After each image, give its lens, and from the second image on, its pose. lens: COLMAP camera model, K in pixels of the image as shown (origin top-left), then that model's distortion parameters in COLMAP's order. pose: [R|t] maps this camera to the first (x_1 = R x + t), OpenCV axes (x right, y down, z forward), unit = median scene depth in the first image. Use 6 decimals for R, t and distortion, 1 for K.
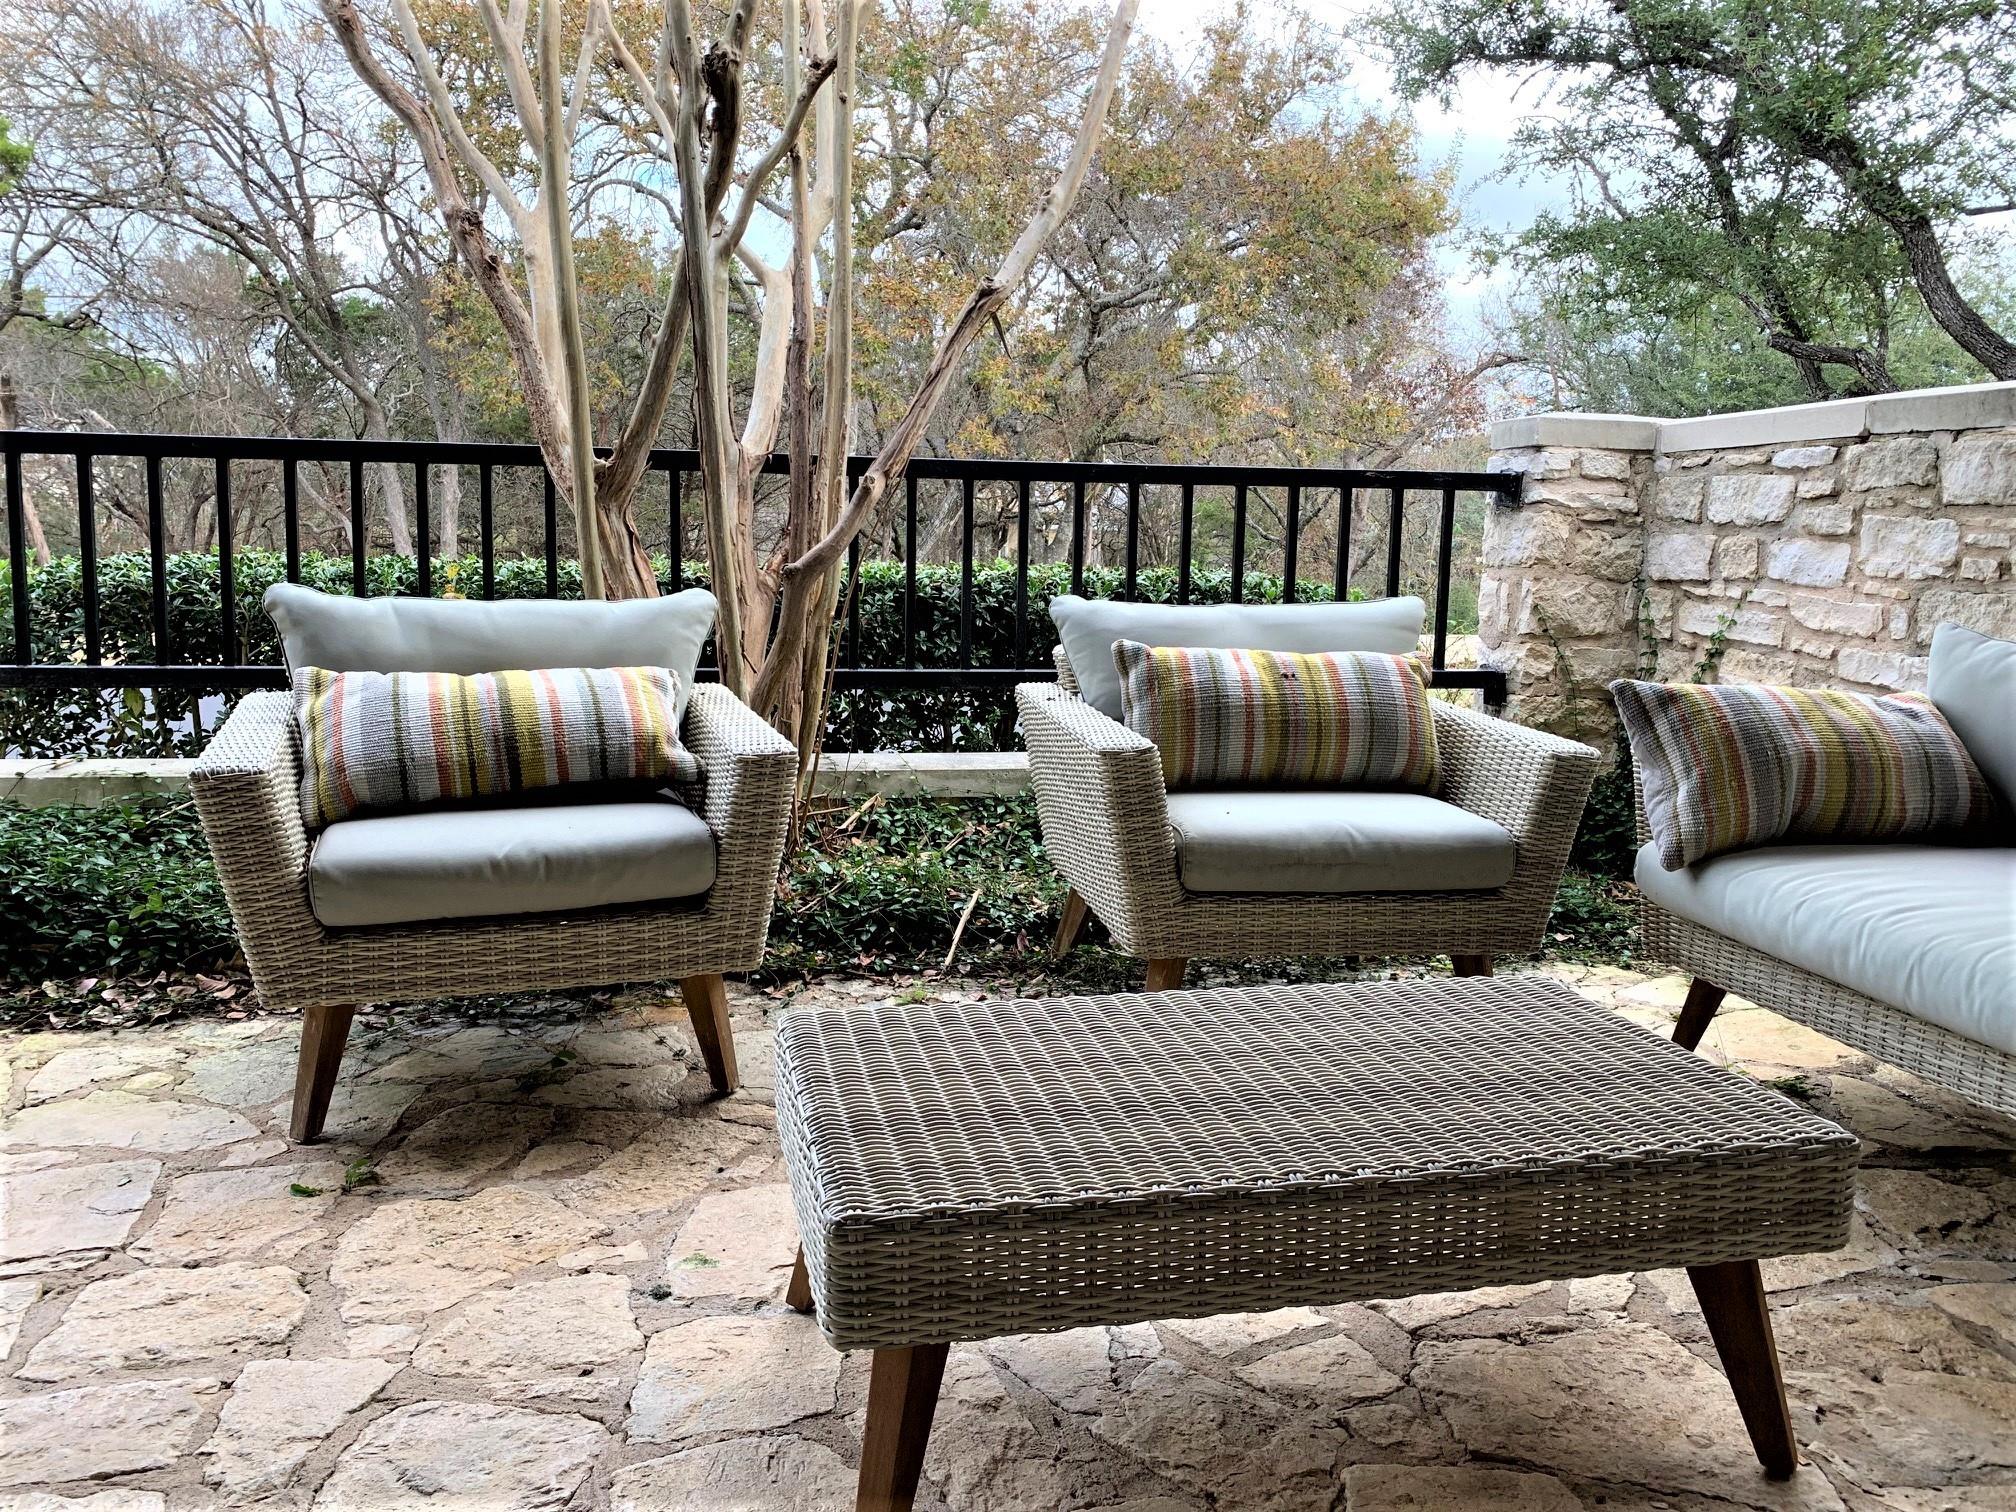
lens RADIAL K [[1541.2, 0, 1008.0], [0, 1541.2, 756.0], [0, 0, 1]] dist [0.059388, -0.085964]
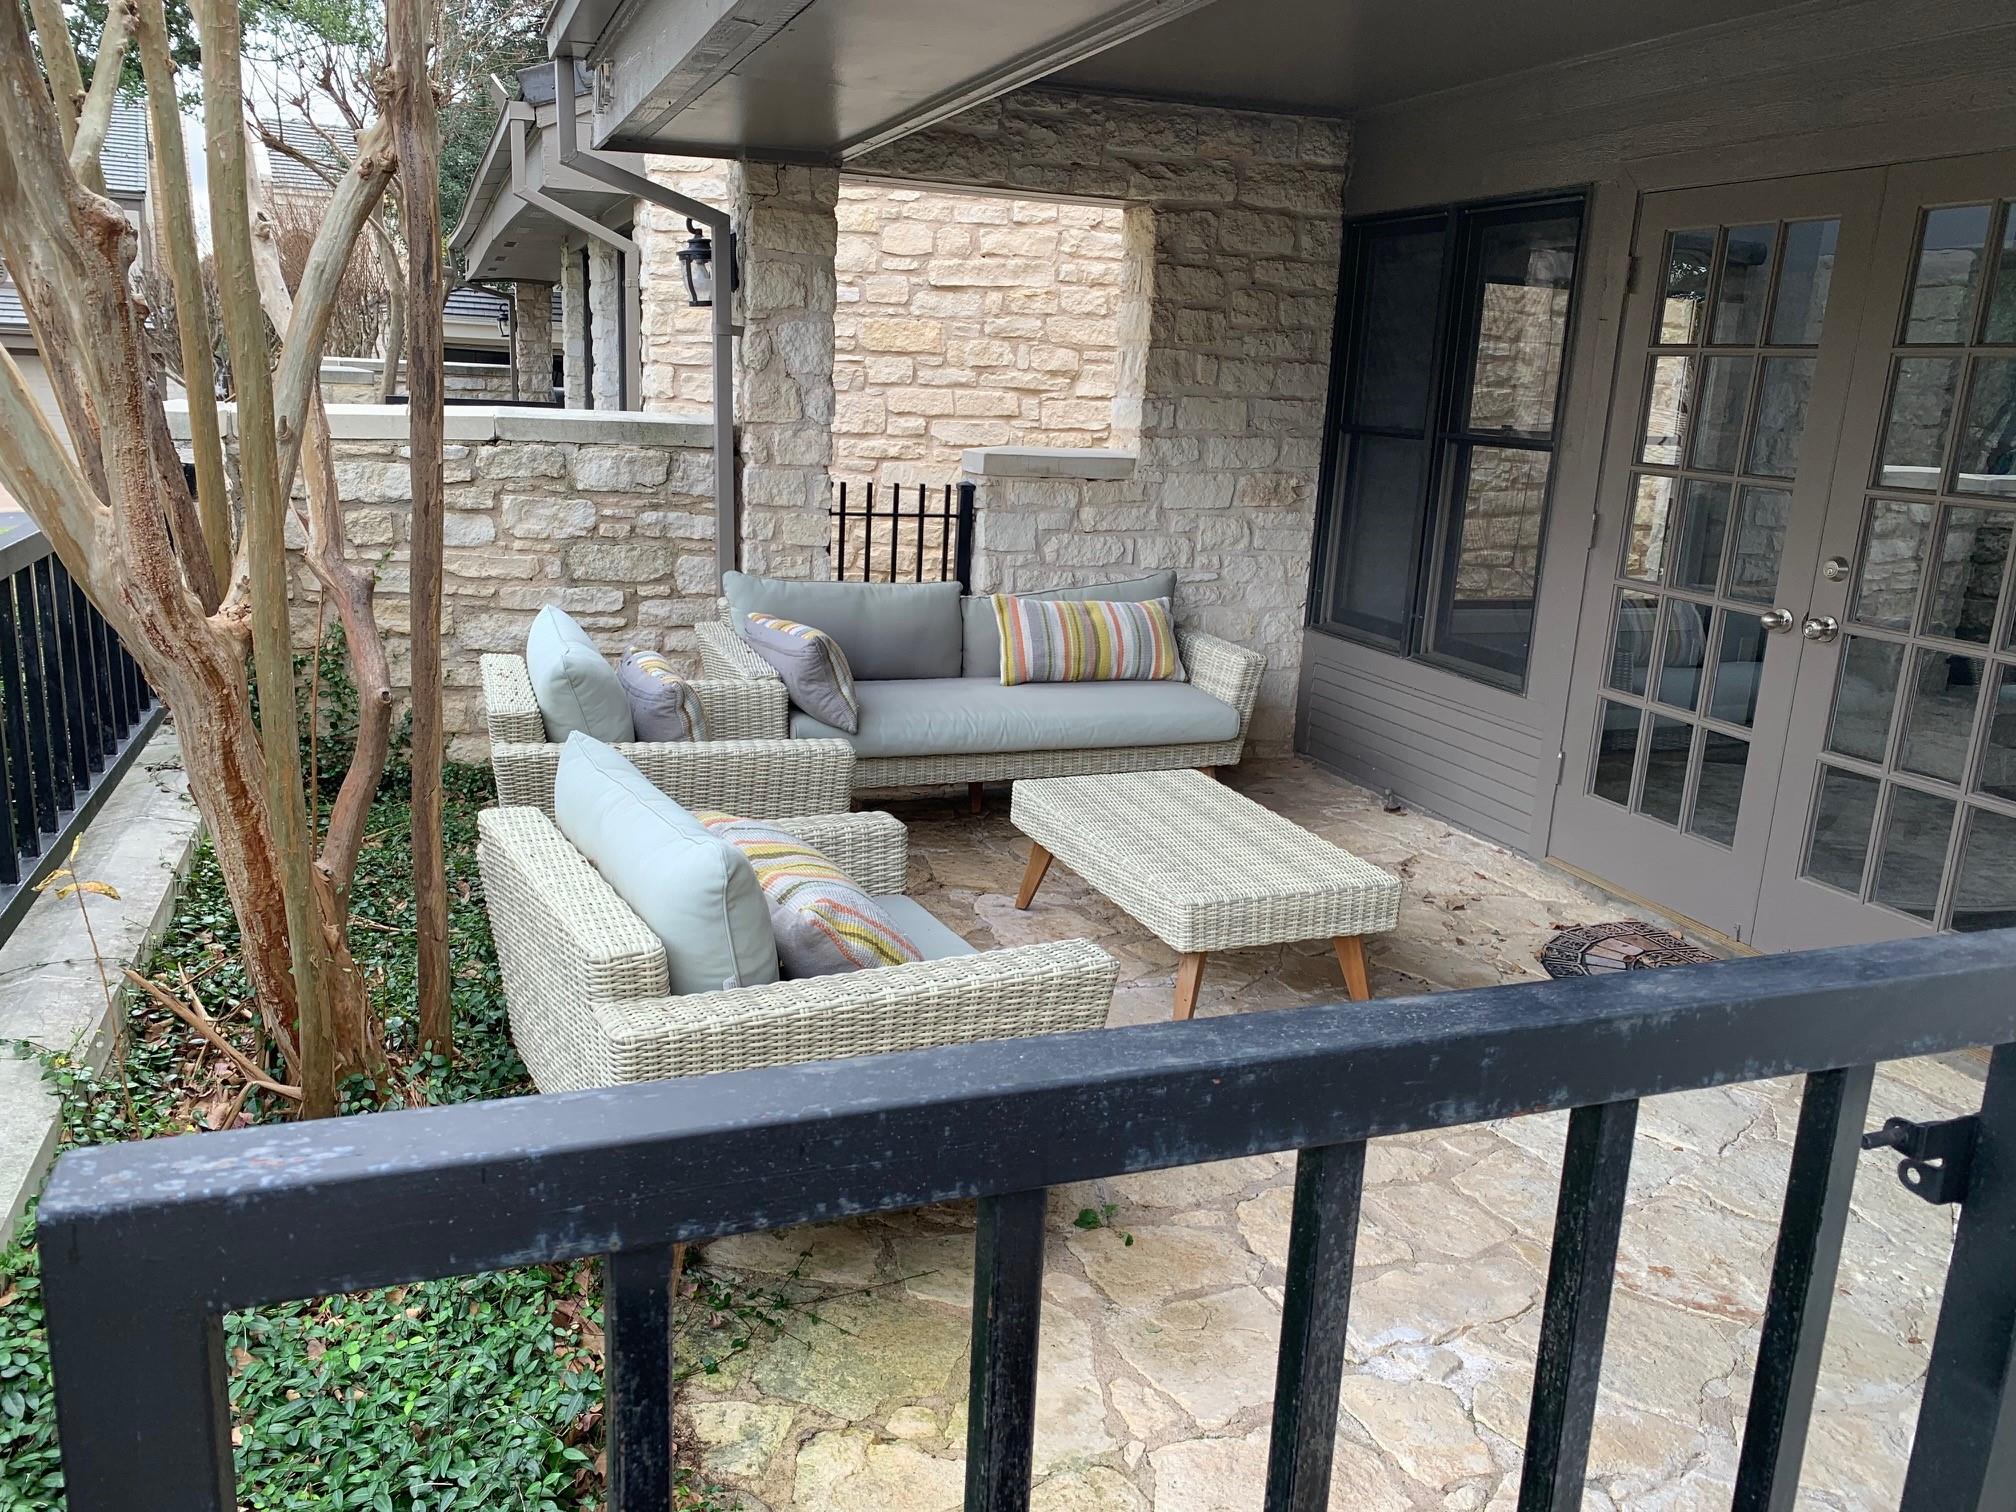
lens RADIAL K [[1549.0, 0, 997.4], [0, 1549.0, 745.5], [0, 0, 1]] dist [0.045719, -0.068941]
pose [[-0.156623, -0.259839, 0.952866, -1.030533], [0.101365, 0.955449, 0.277205, -0.308071], [-0.982443, 0.140004, -0.123306, 0.814298]]
